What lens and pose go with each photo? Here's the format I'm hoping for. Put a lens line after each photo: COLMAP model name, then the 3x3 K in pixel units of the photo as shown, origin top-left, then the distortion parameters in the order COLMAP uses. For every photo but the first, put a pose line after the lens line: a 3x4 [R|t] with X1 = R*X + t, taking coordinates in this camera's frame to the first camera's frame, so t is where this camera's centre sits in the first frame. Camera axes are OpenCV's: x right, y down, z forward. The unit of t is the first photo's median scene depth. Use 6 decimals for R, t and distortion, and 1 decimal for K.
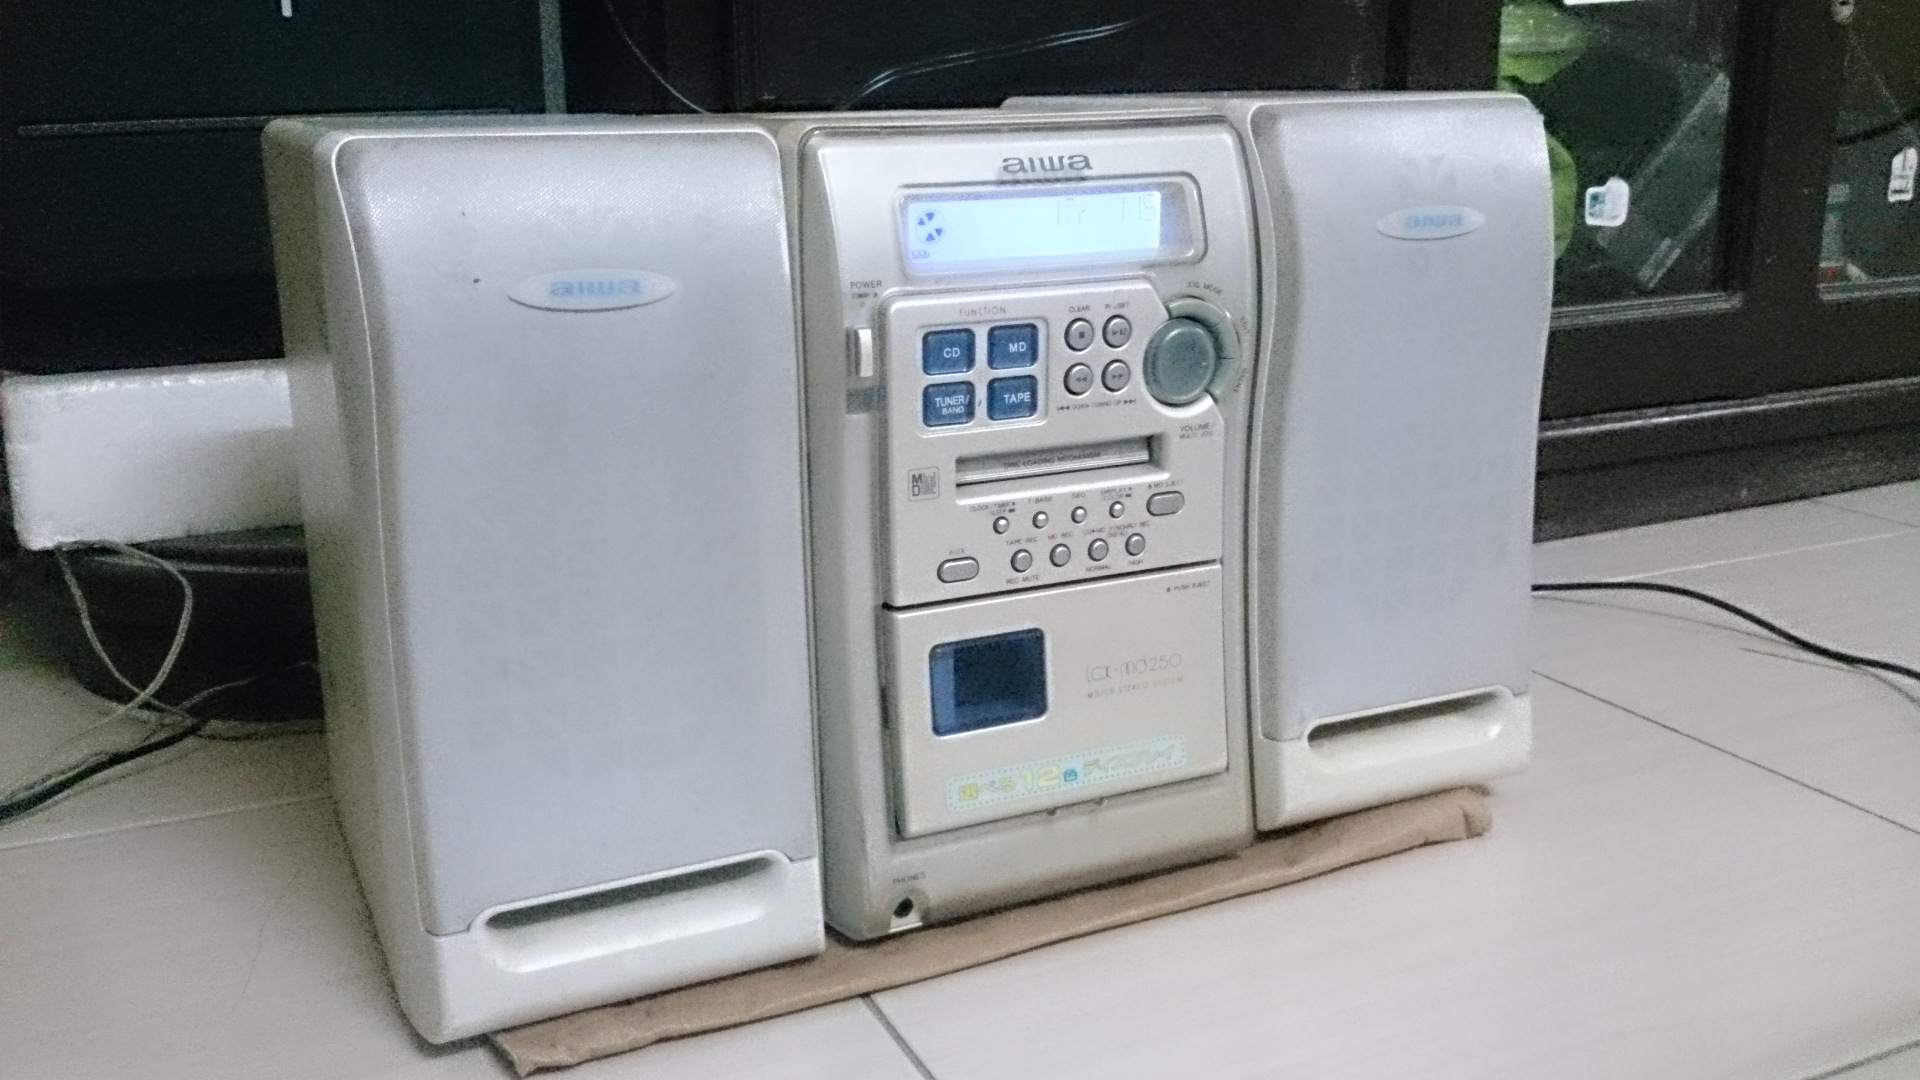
lens RADIAL K [[1789.2, 0, 960.0], [0, 1789.2, 540.0], [0, 0, 1]] dist [0.119094, -0.002948]
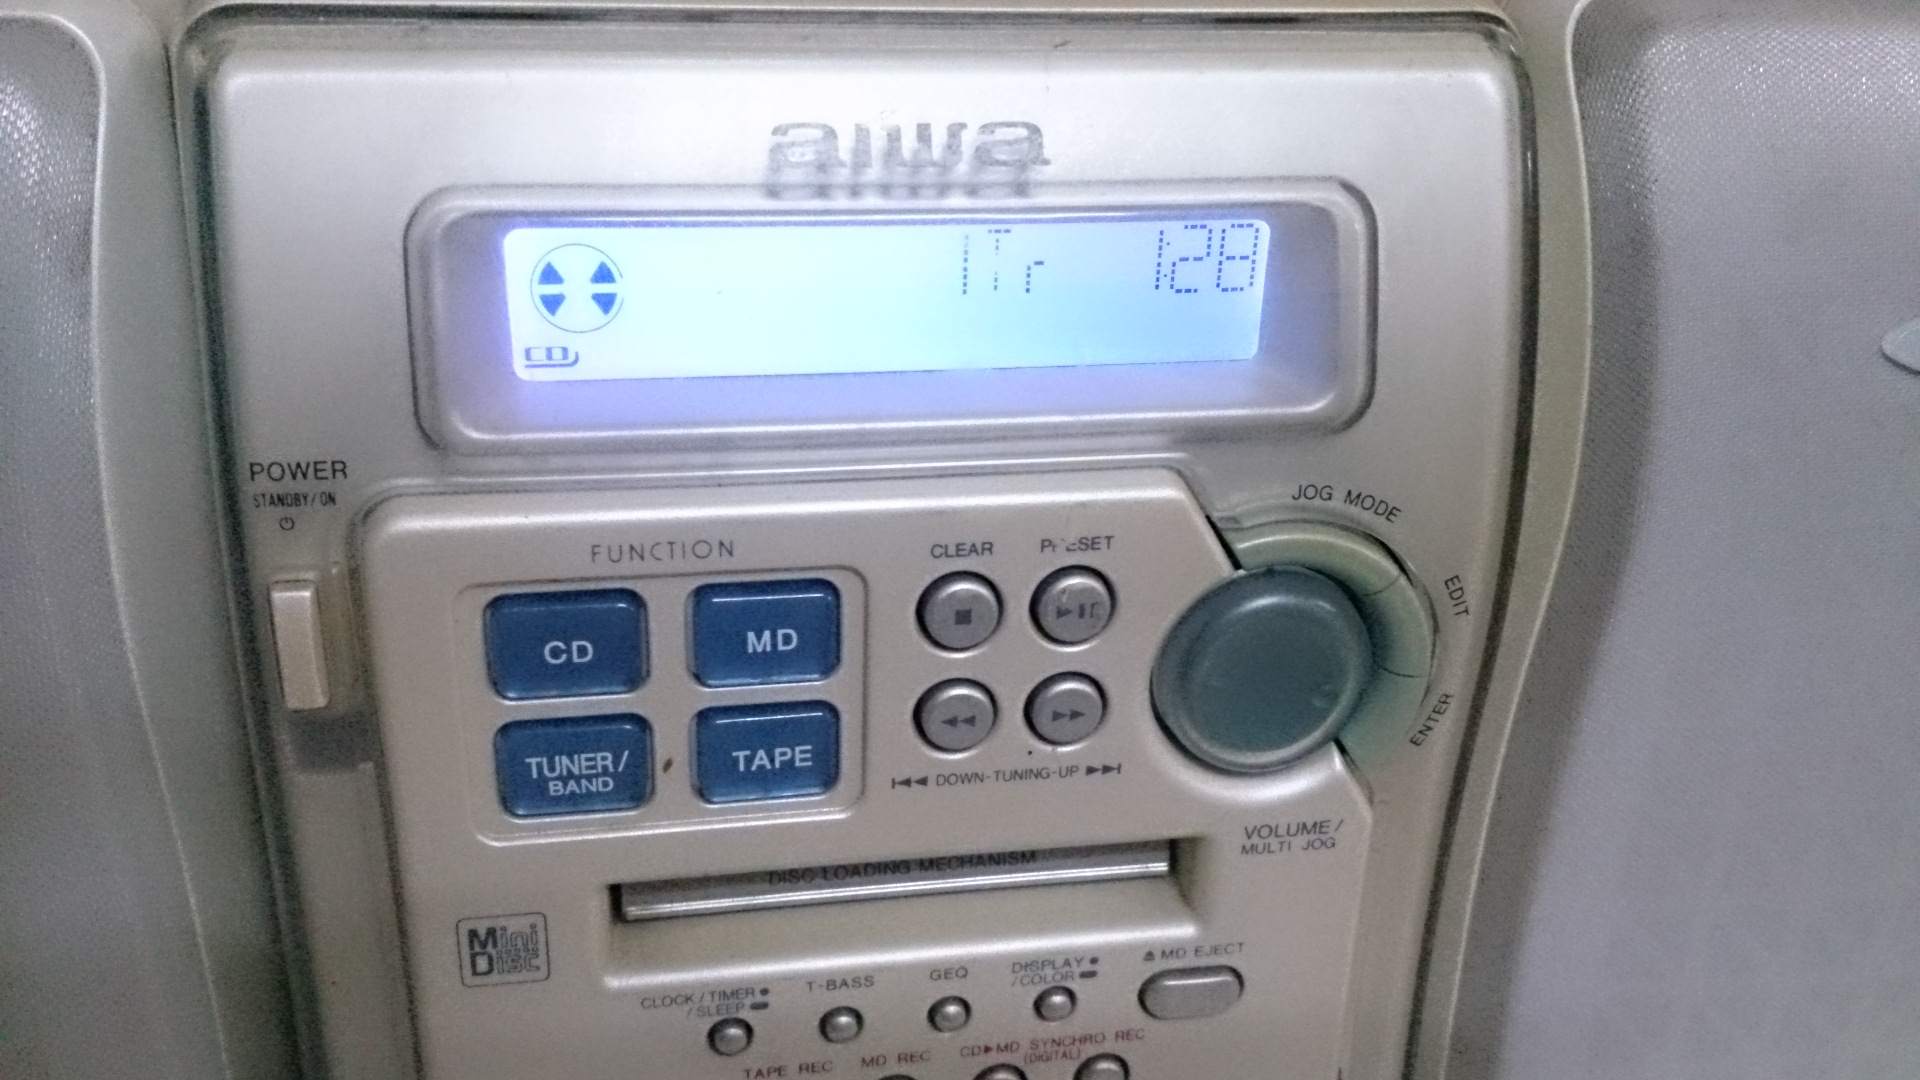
lens RADIAL K [[1789.2, 0, 960.0], [0, 1789.2, 540.0], [0, 0, 1]] dist [0.119094, -0.002948]
pose [[0.964894, 0.145649, -0.218554, 0.145067], [-0.109090, 0.979221, 0.170955, -0.192027], [0.238912, -0.141111, 0.960733, 0.642213]]
